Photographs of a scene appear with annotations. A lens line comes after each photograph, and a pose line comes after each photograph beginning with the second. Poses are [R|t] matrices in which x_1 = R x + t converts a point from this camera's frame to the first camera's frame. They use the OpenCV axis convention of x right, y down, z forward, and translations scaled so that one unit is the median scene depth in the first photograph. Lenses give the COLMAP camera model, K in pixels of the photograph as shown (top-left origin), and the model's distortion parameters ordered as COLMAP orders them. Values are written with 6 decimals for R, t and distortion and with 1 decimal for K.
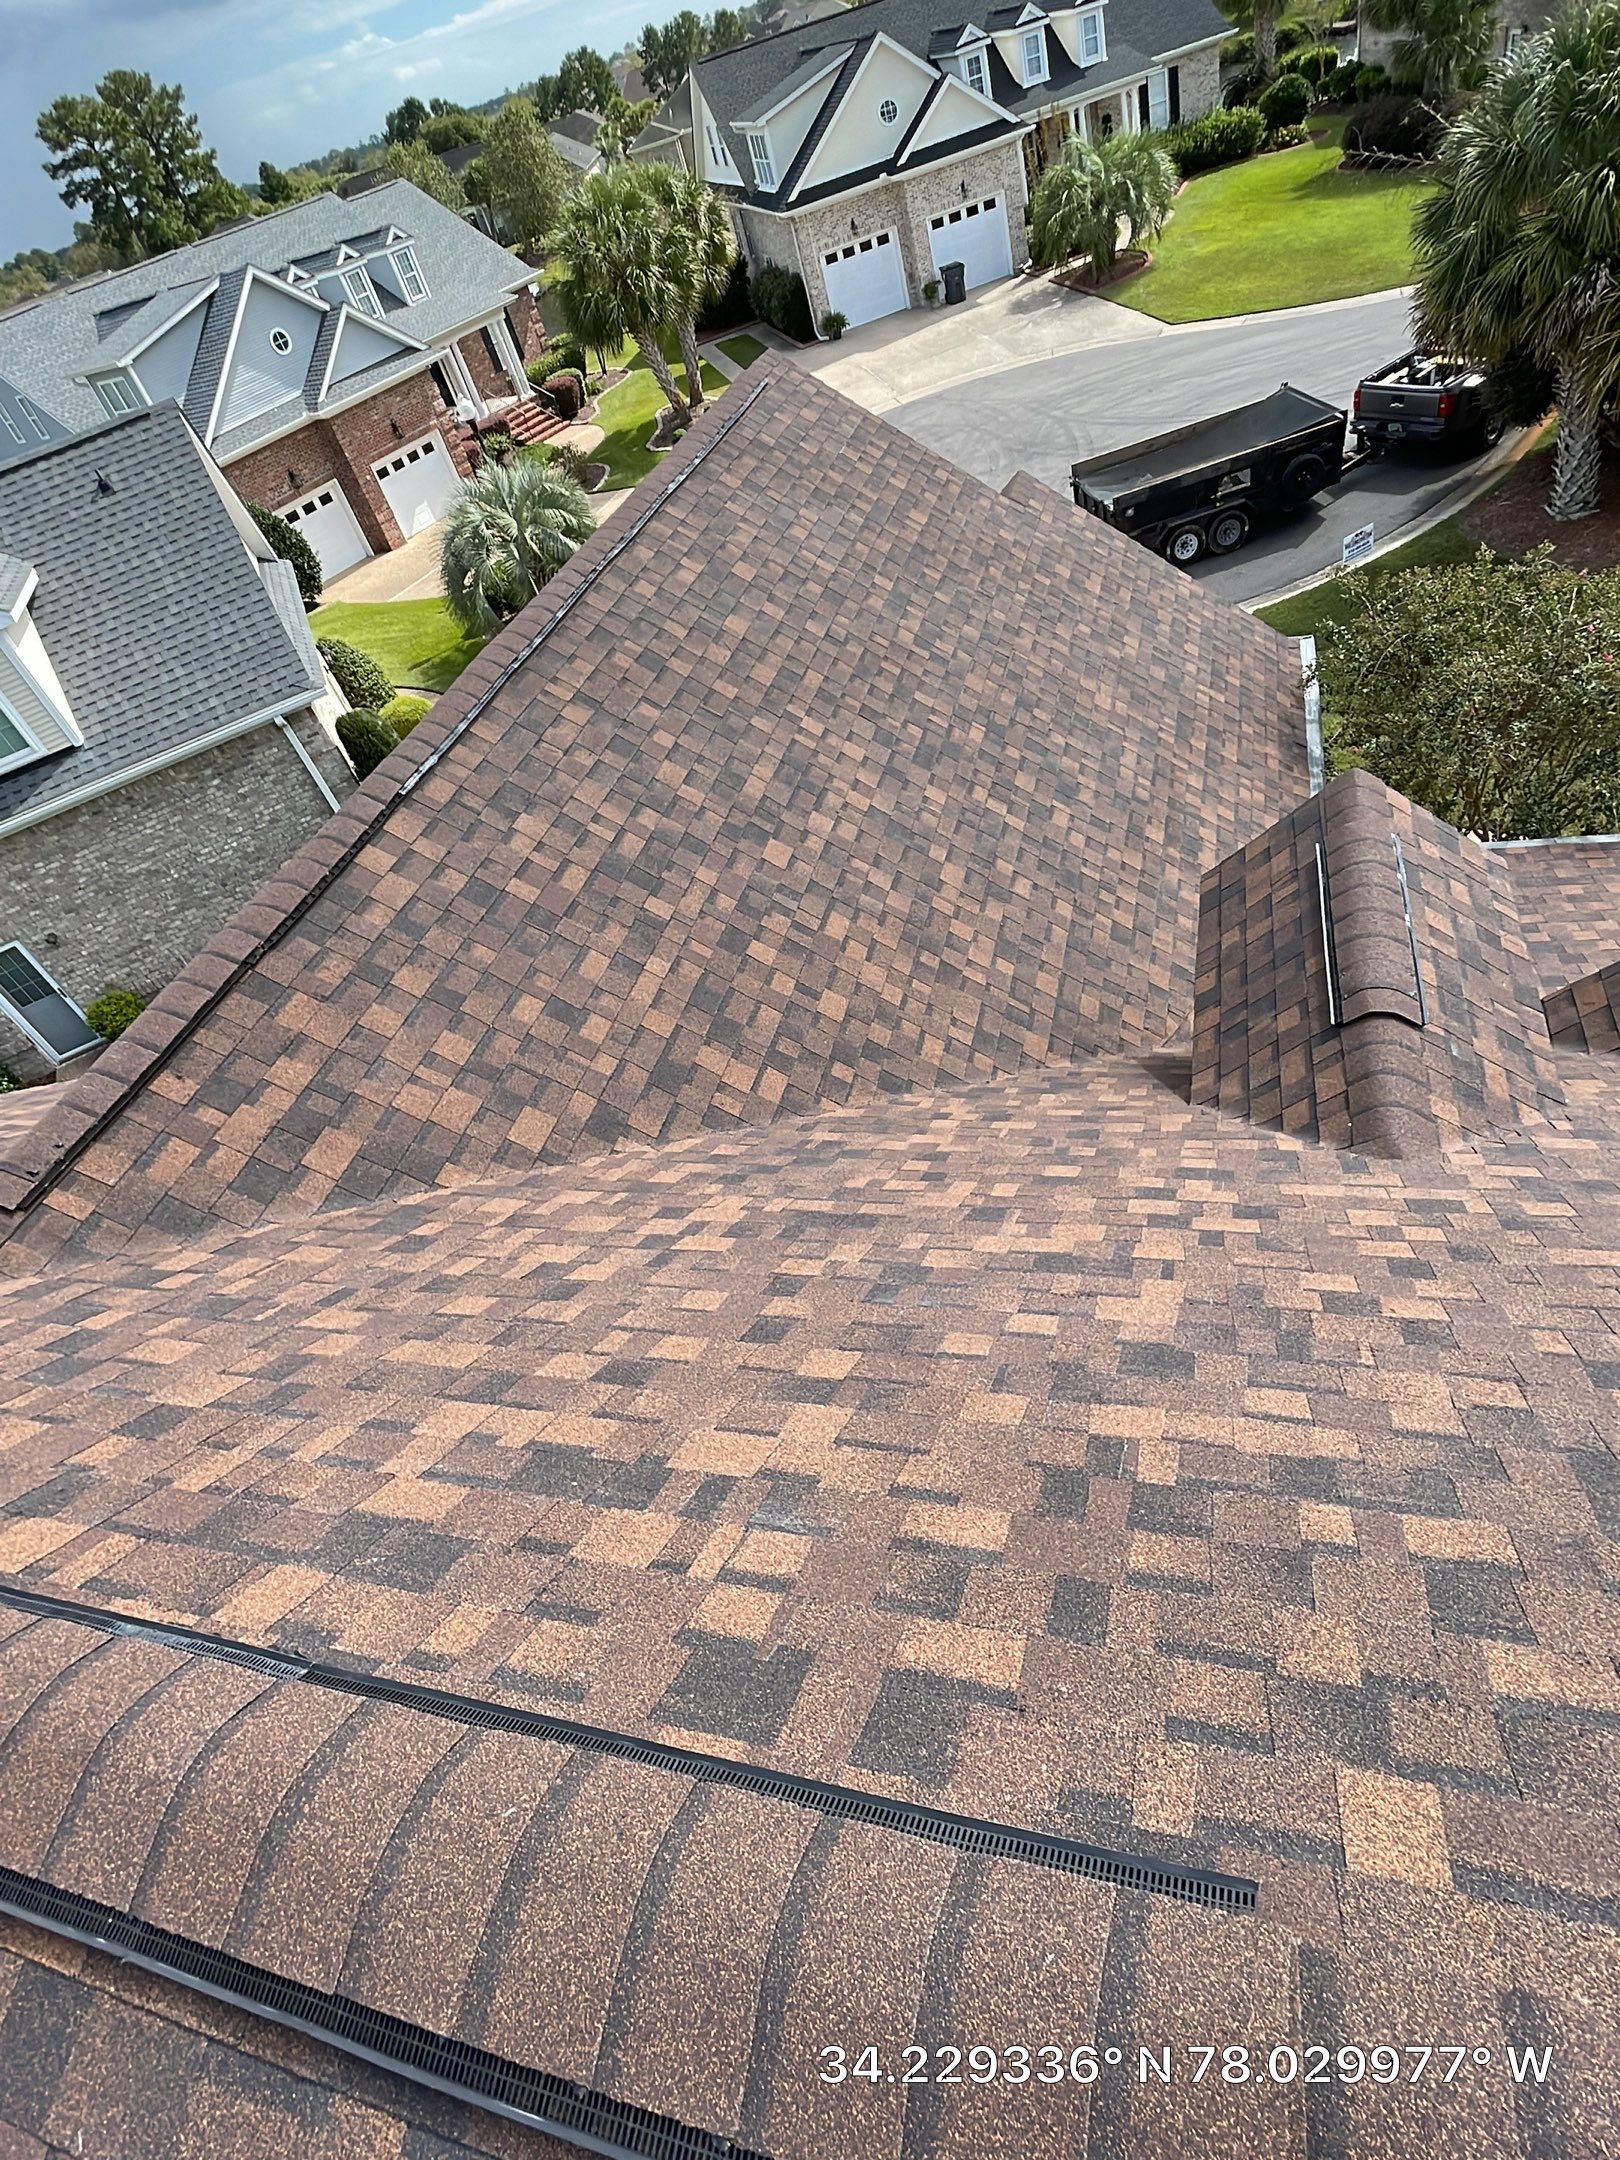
lens RADIAL K [[1144.9, 0, 809.4], [0, 1144.9, 1074.5], [0, 0, 1]] dist [0.026176, -0.023656]
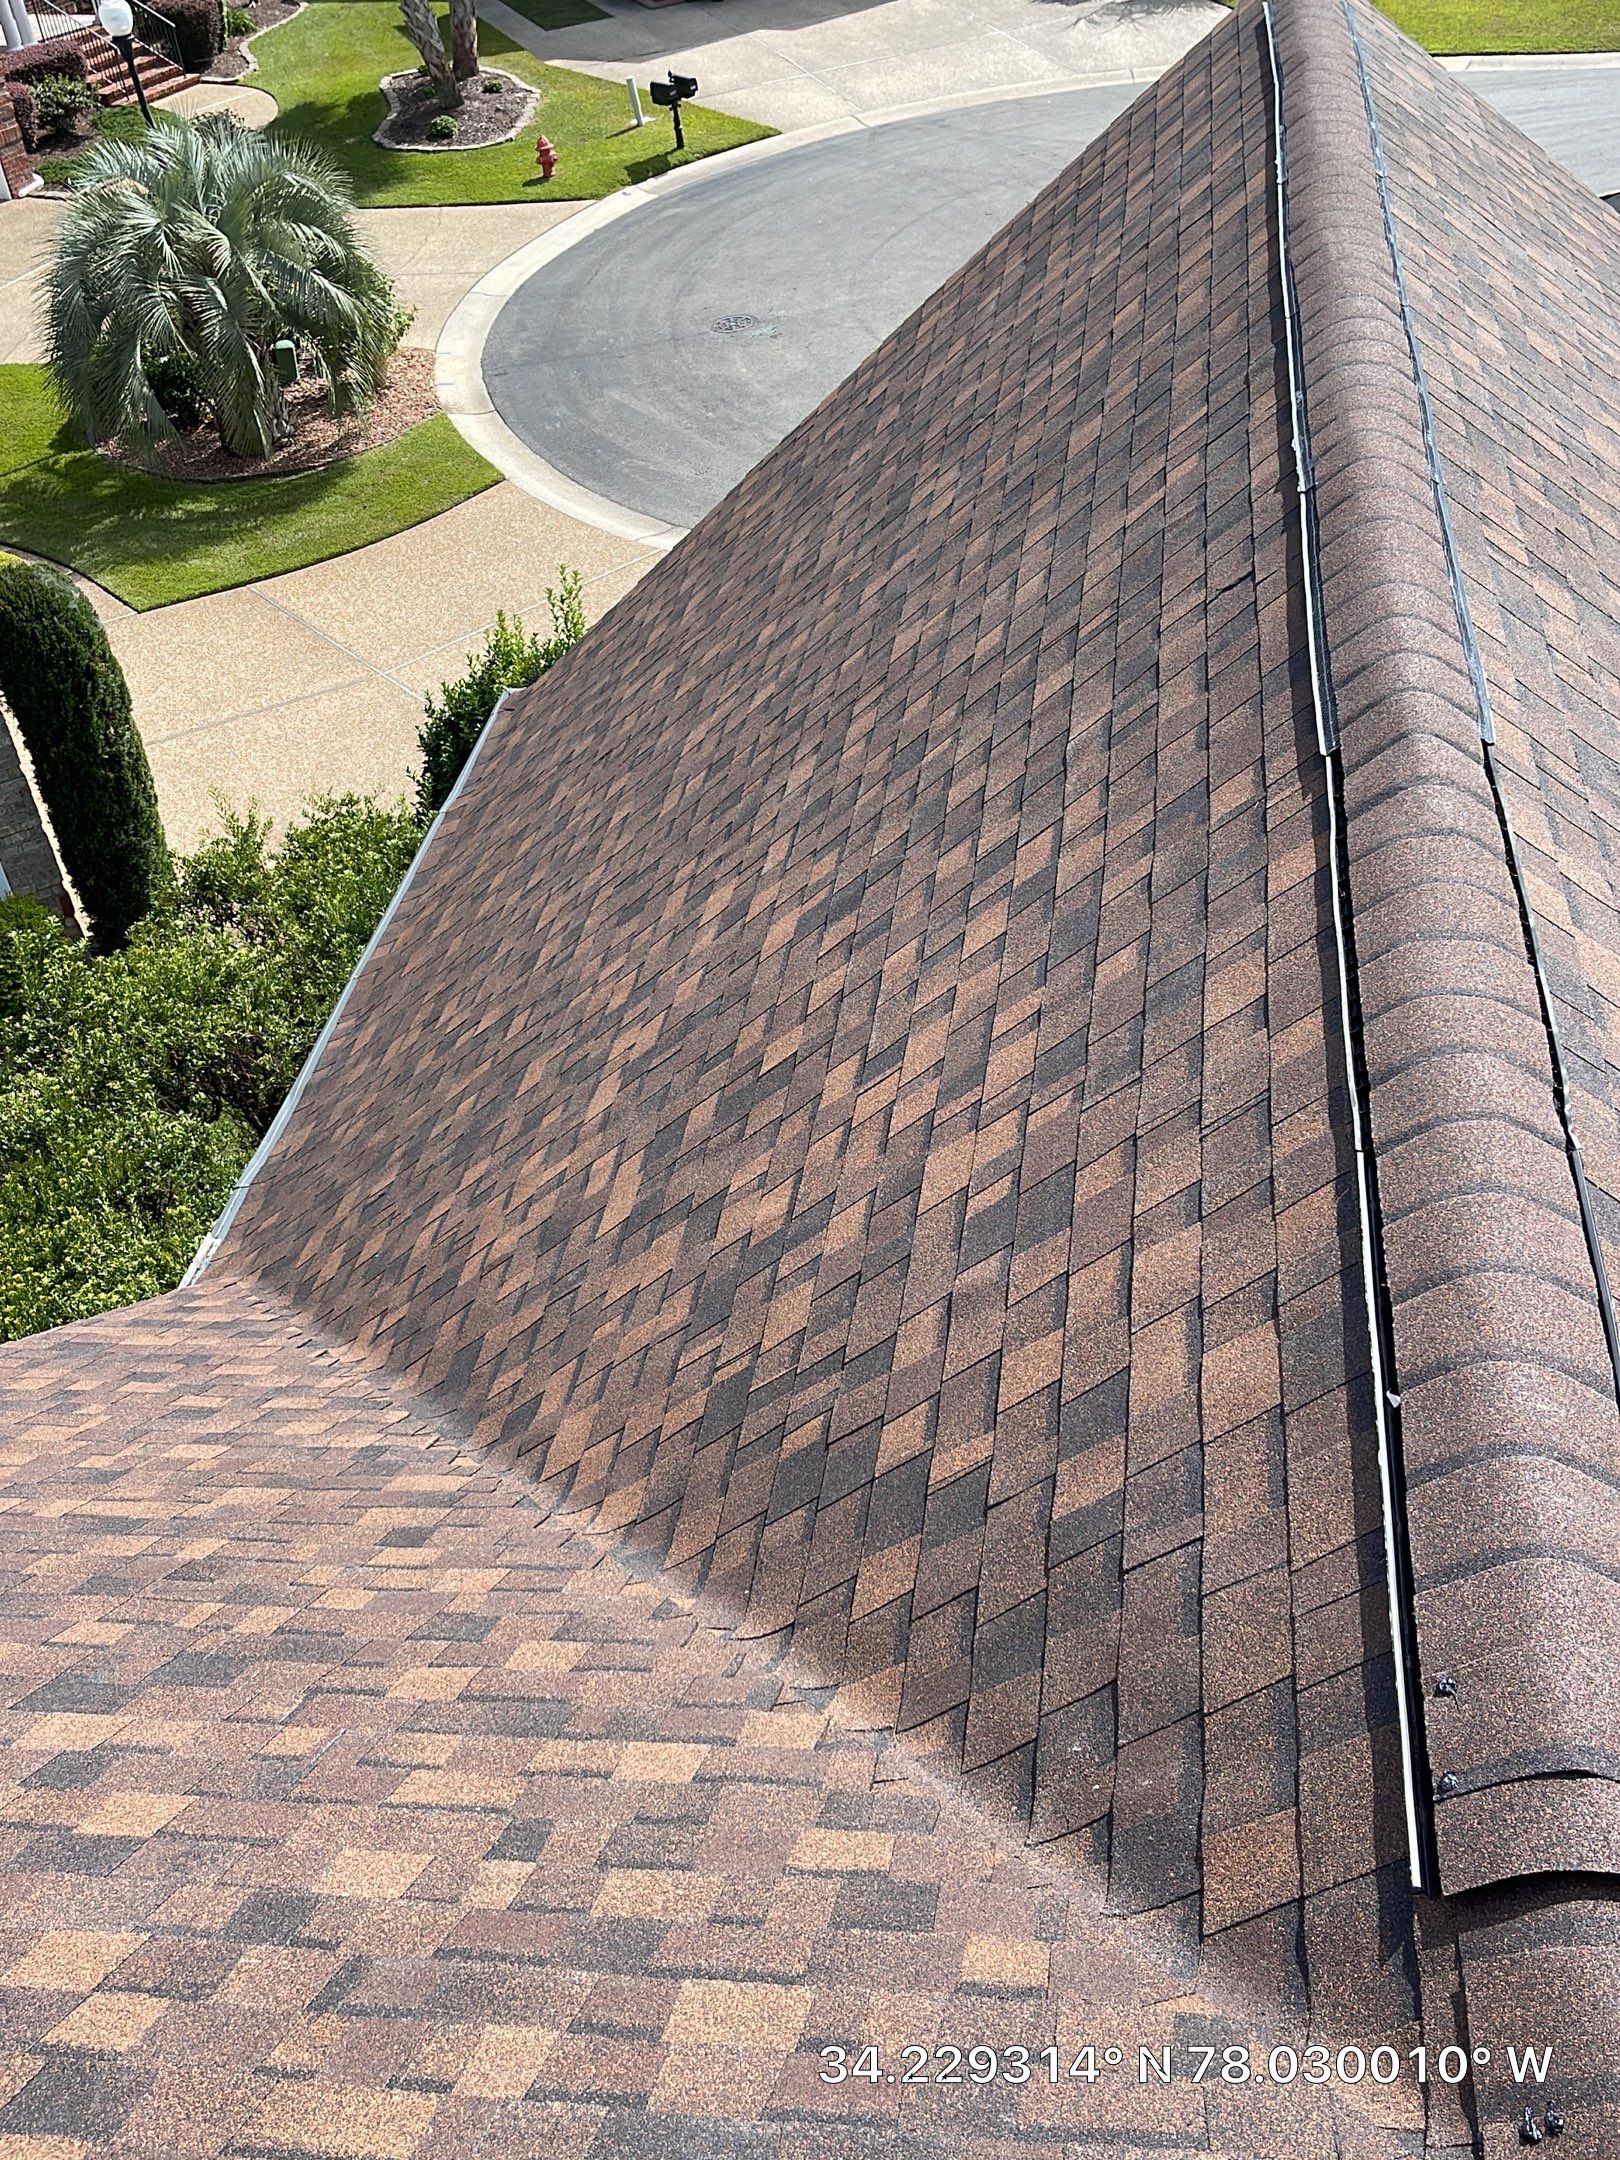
lens RADIAL K [[2142.3, 0, 811.6], [0, 2142.3, 1091.7], [0, 0, 1]] dist [0.026416, 0.000000]
pose [[0.981970, 0.049467, 0.182448, -0.572460], [-0.028767, 0.993018, -0.114405, -0.017572], [-0.186833, 0.107094, 0.976537, 0.238070]]
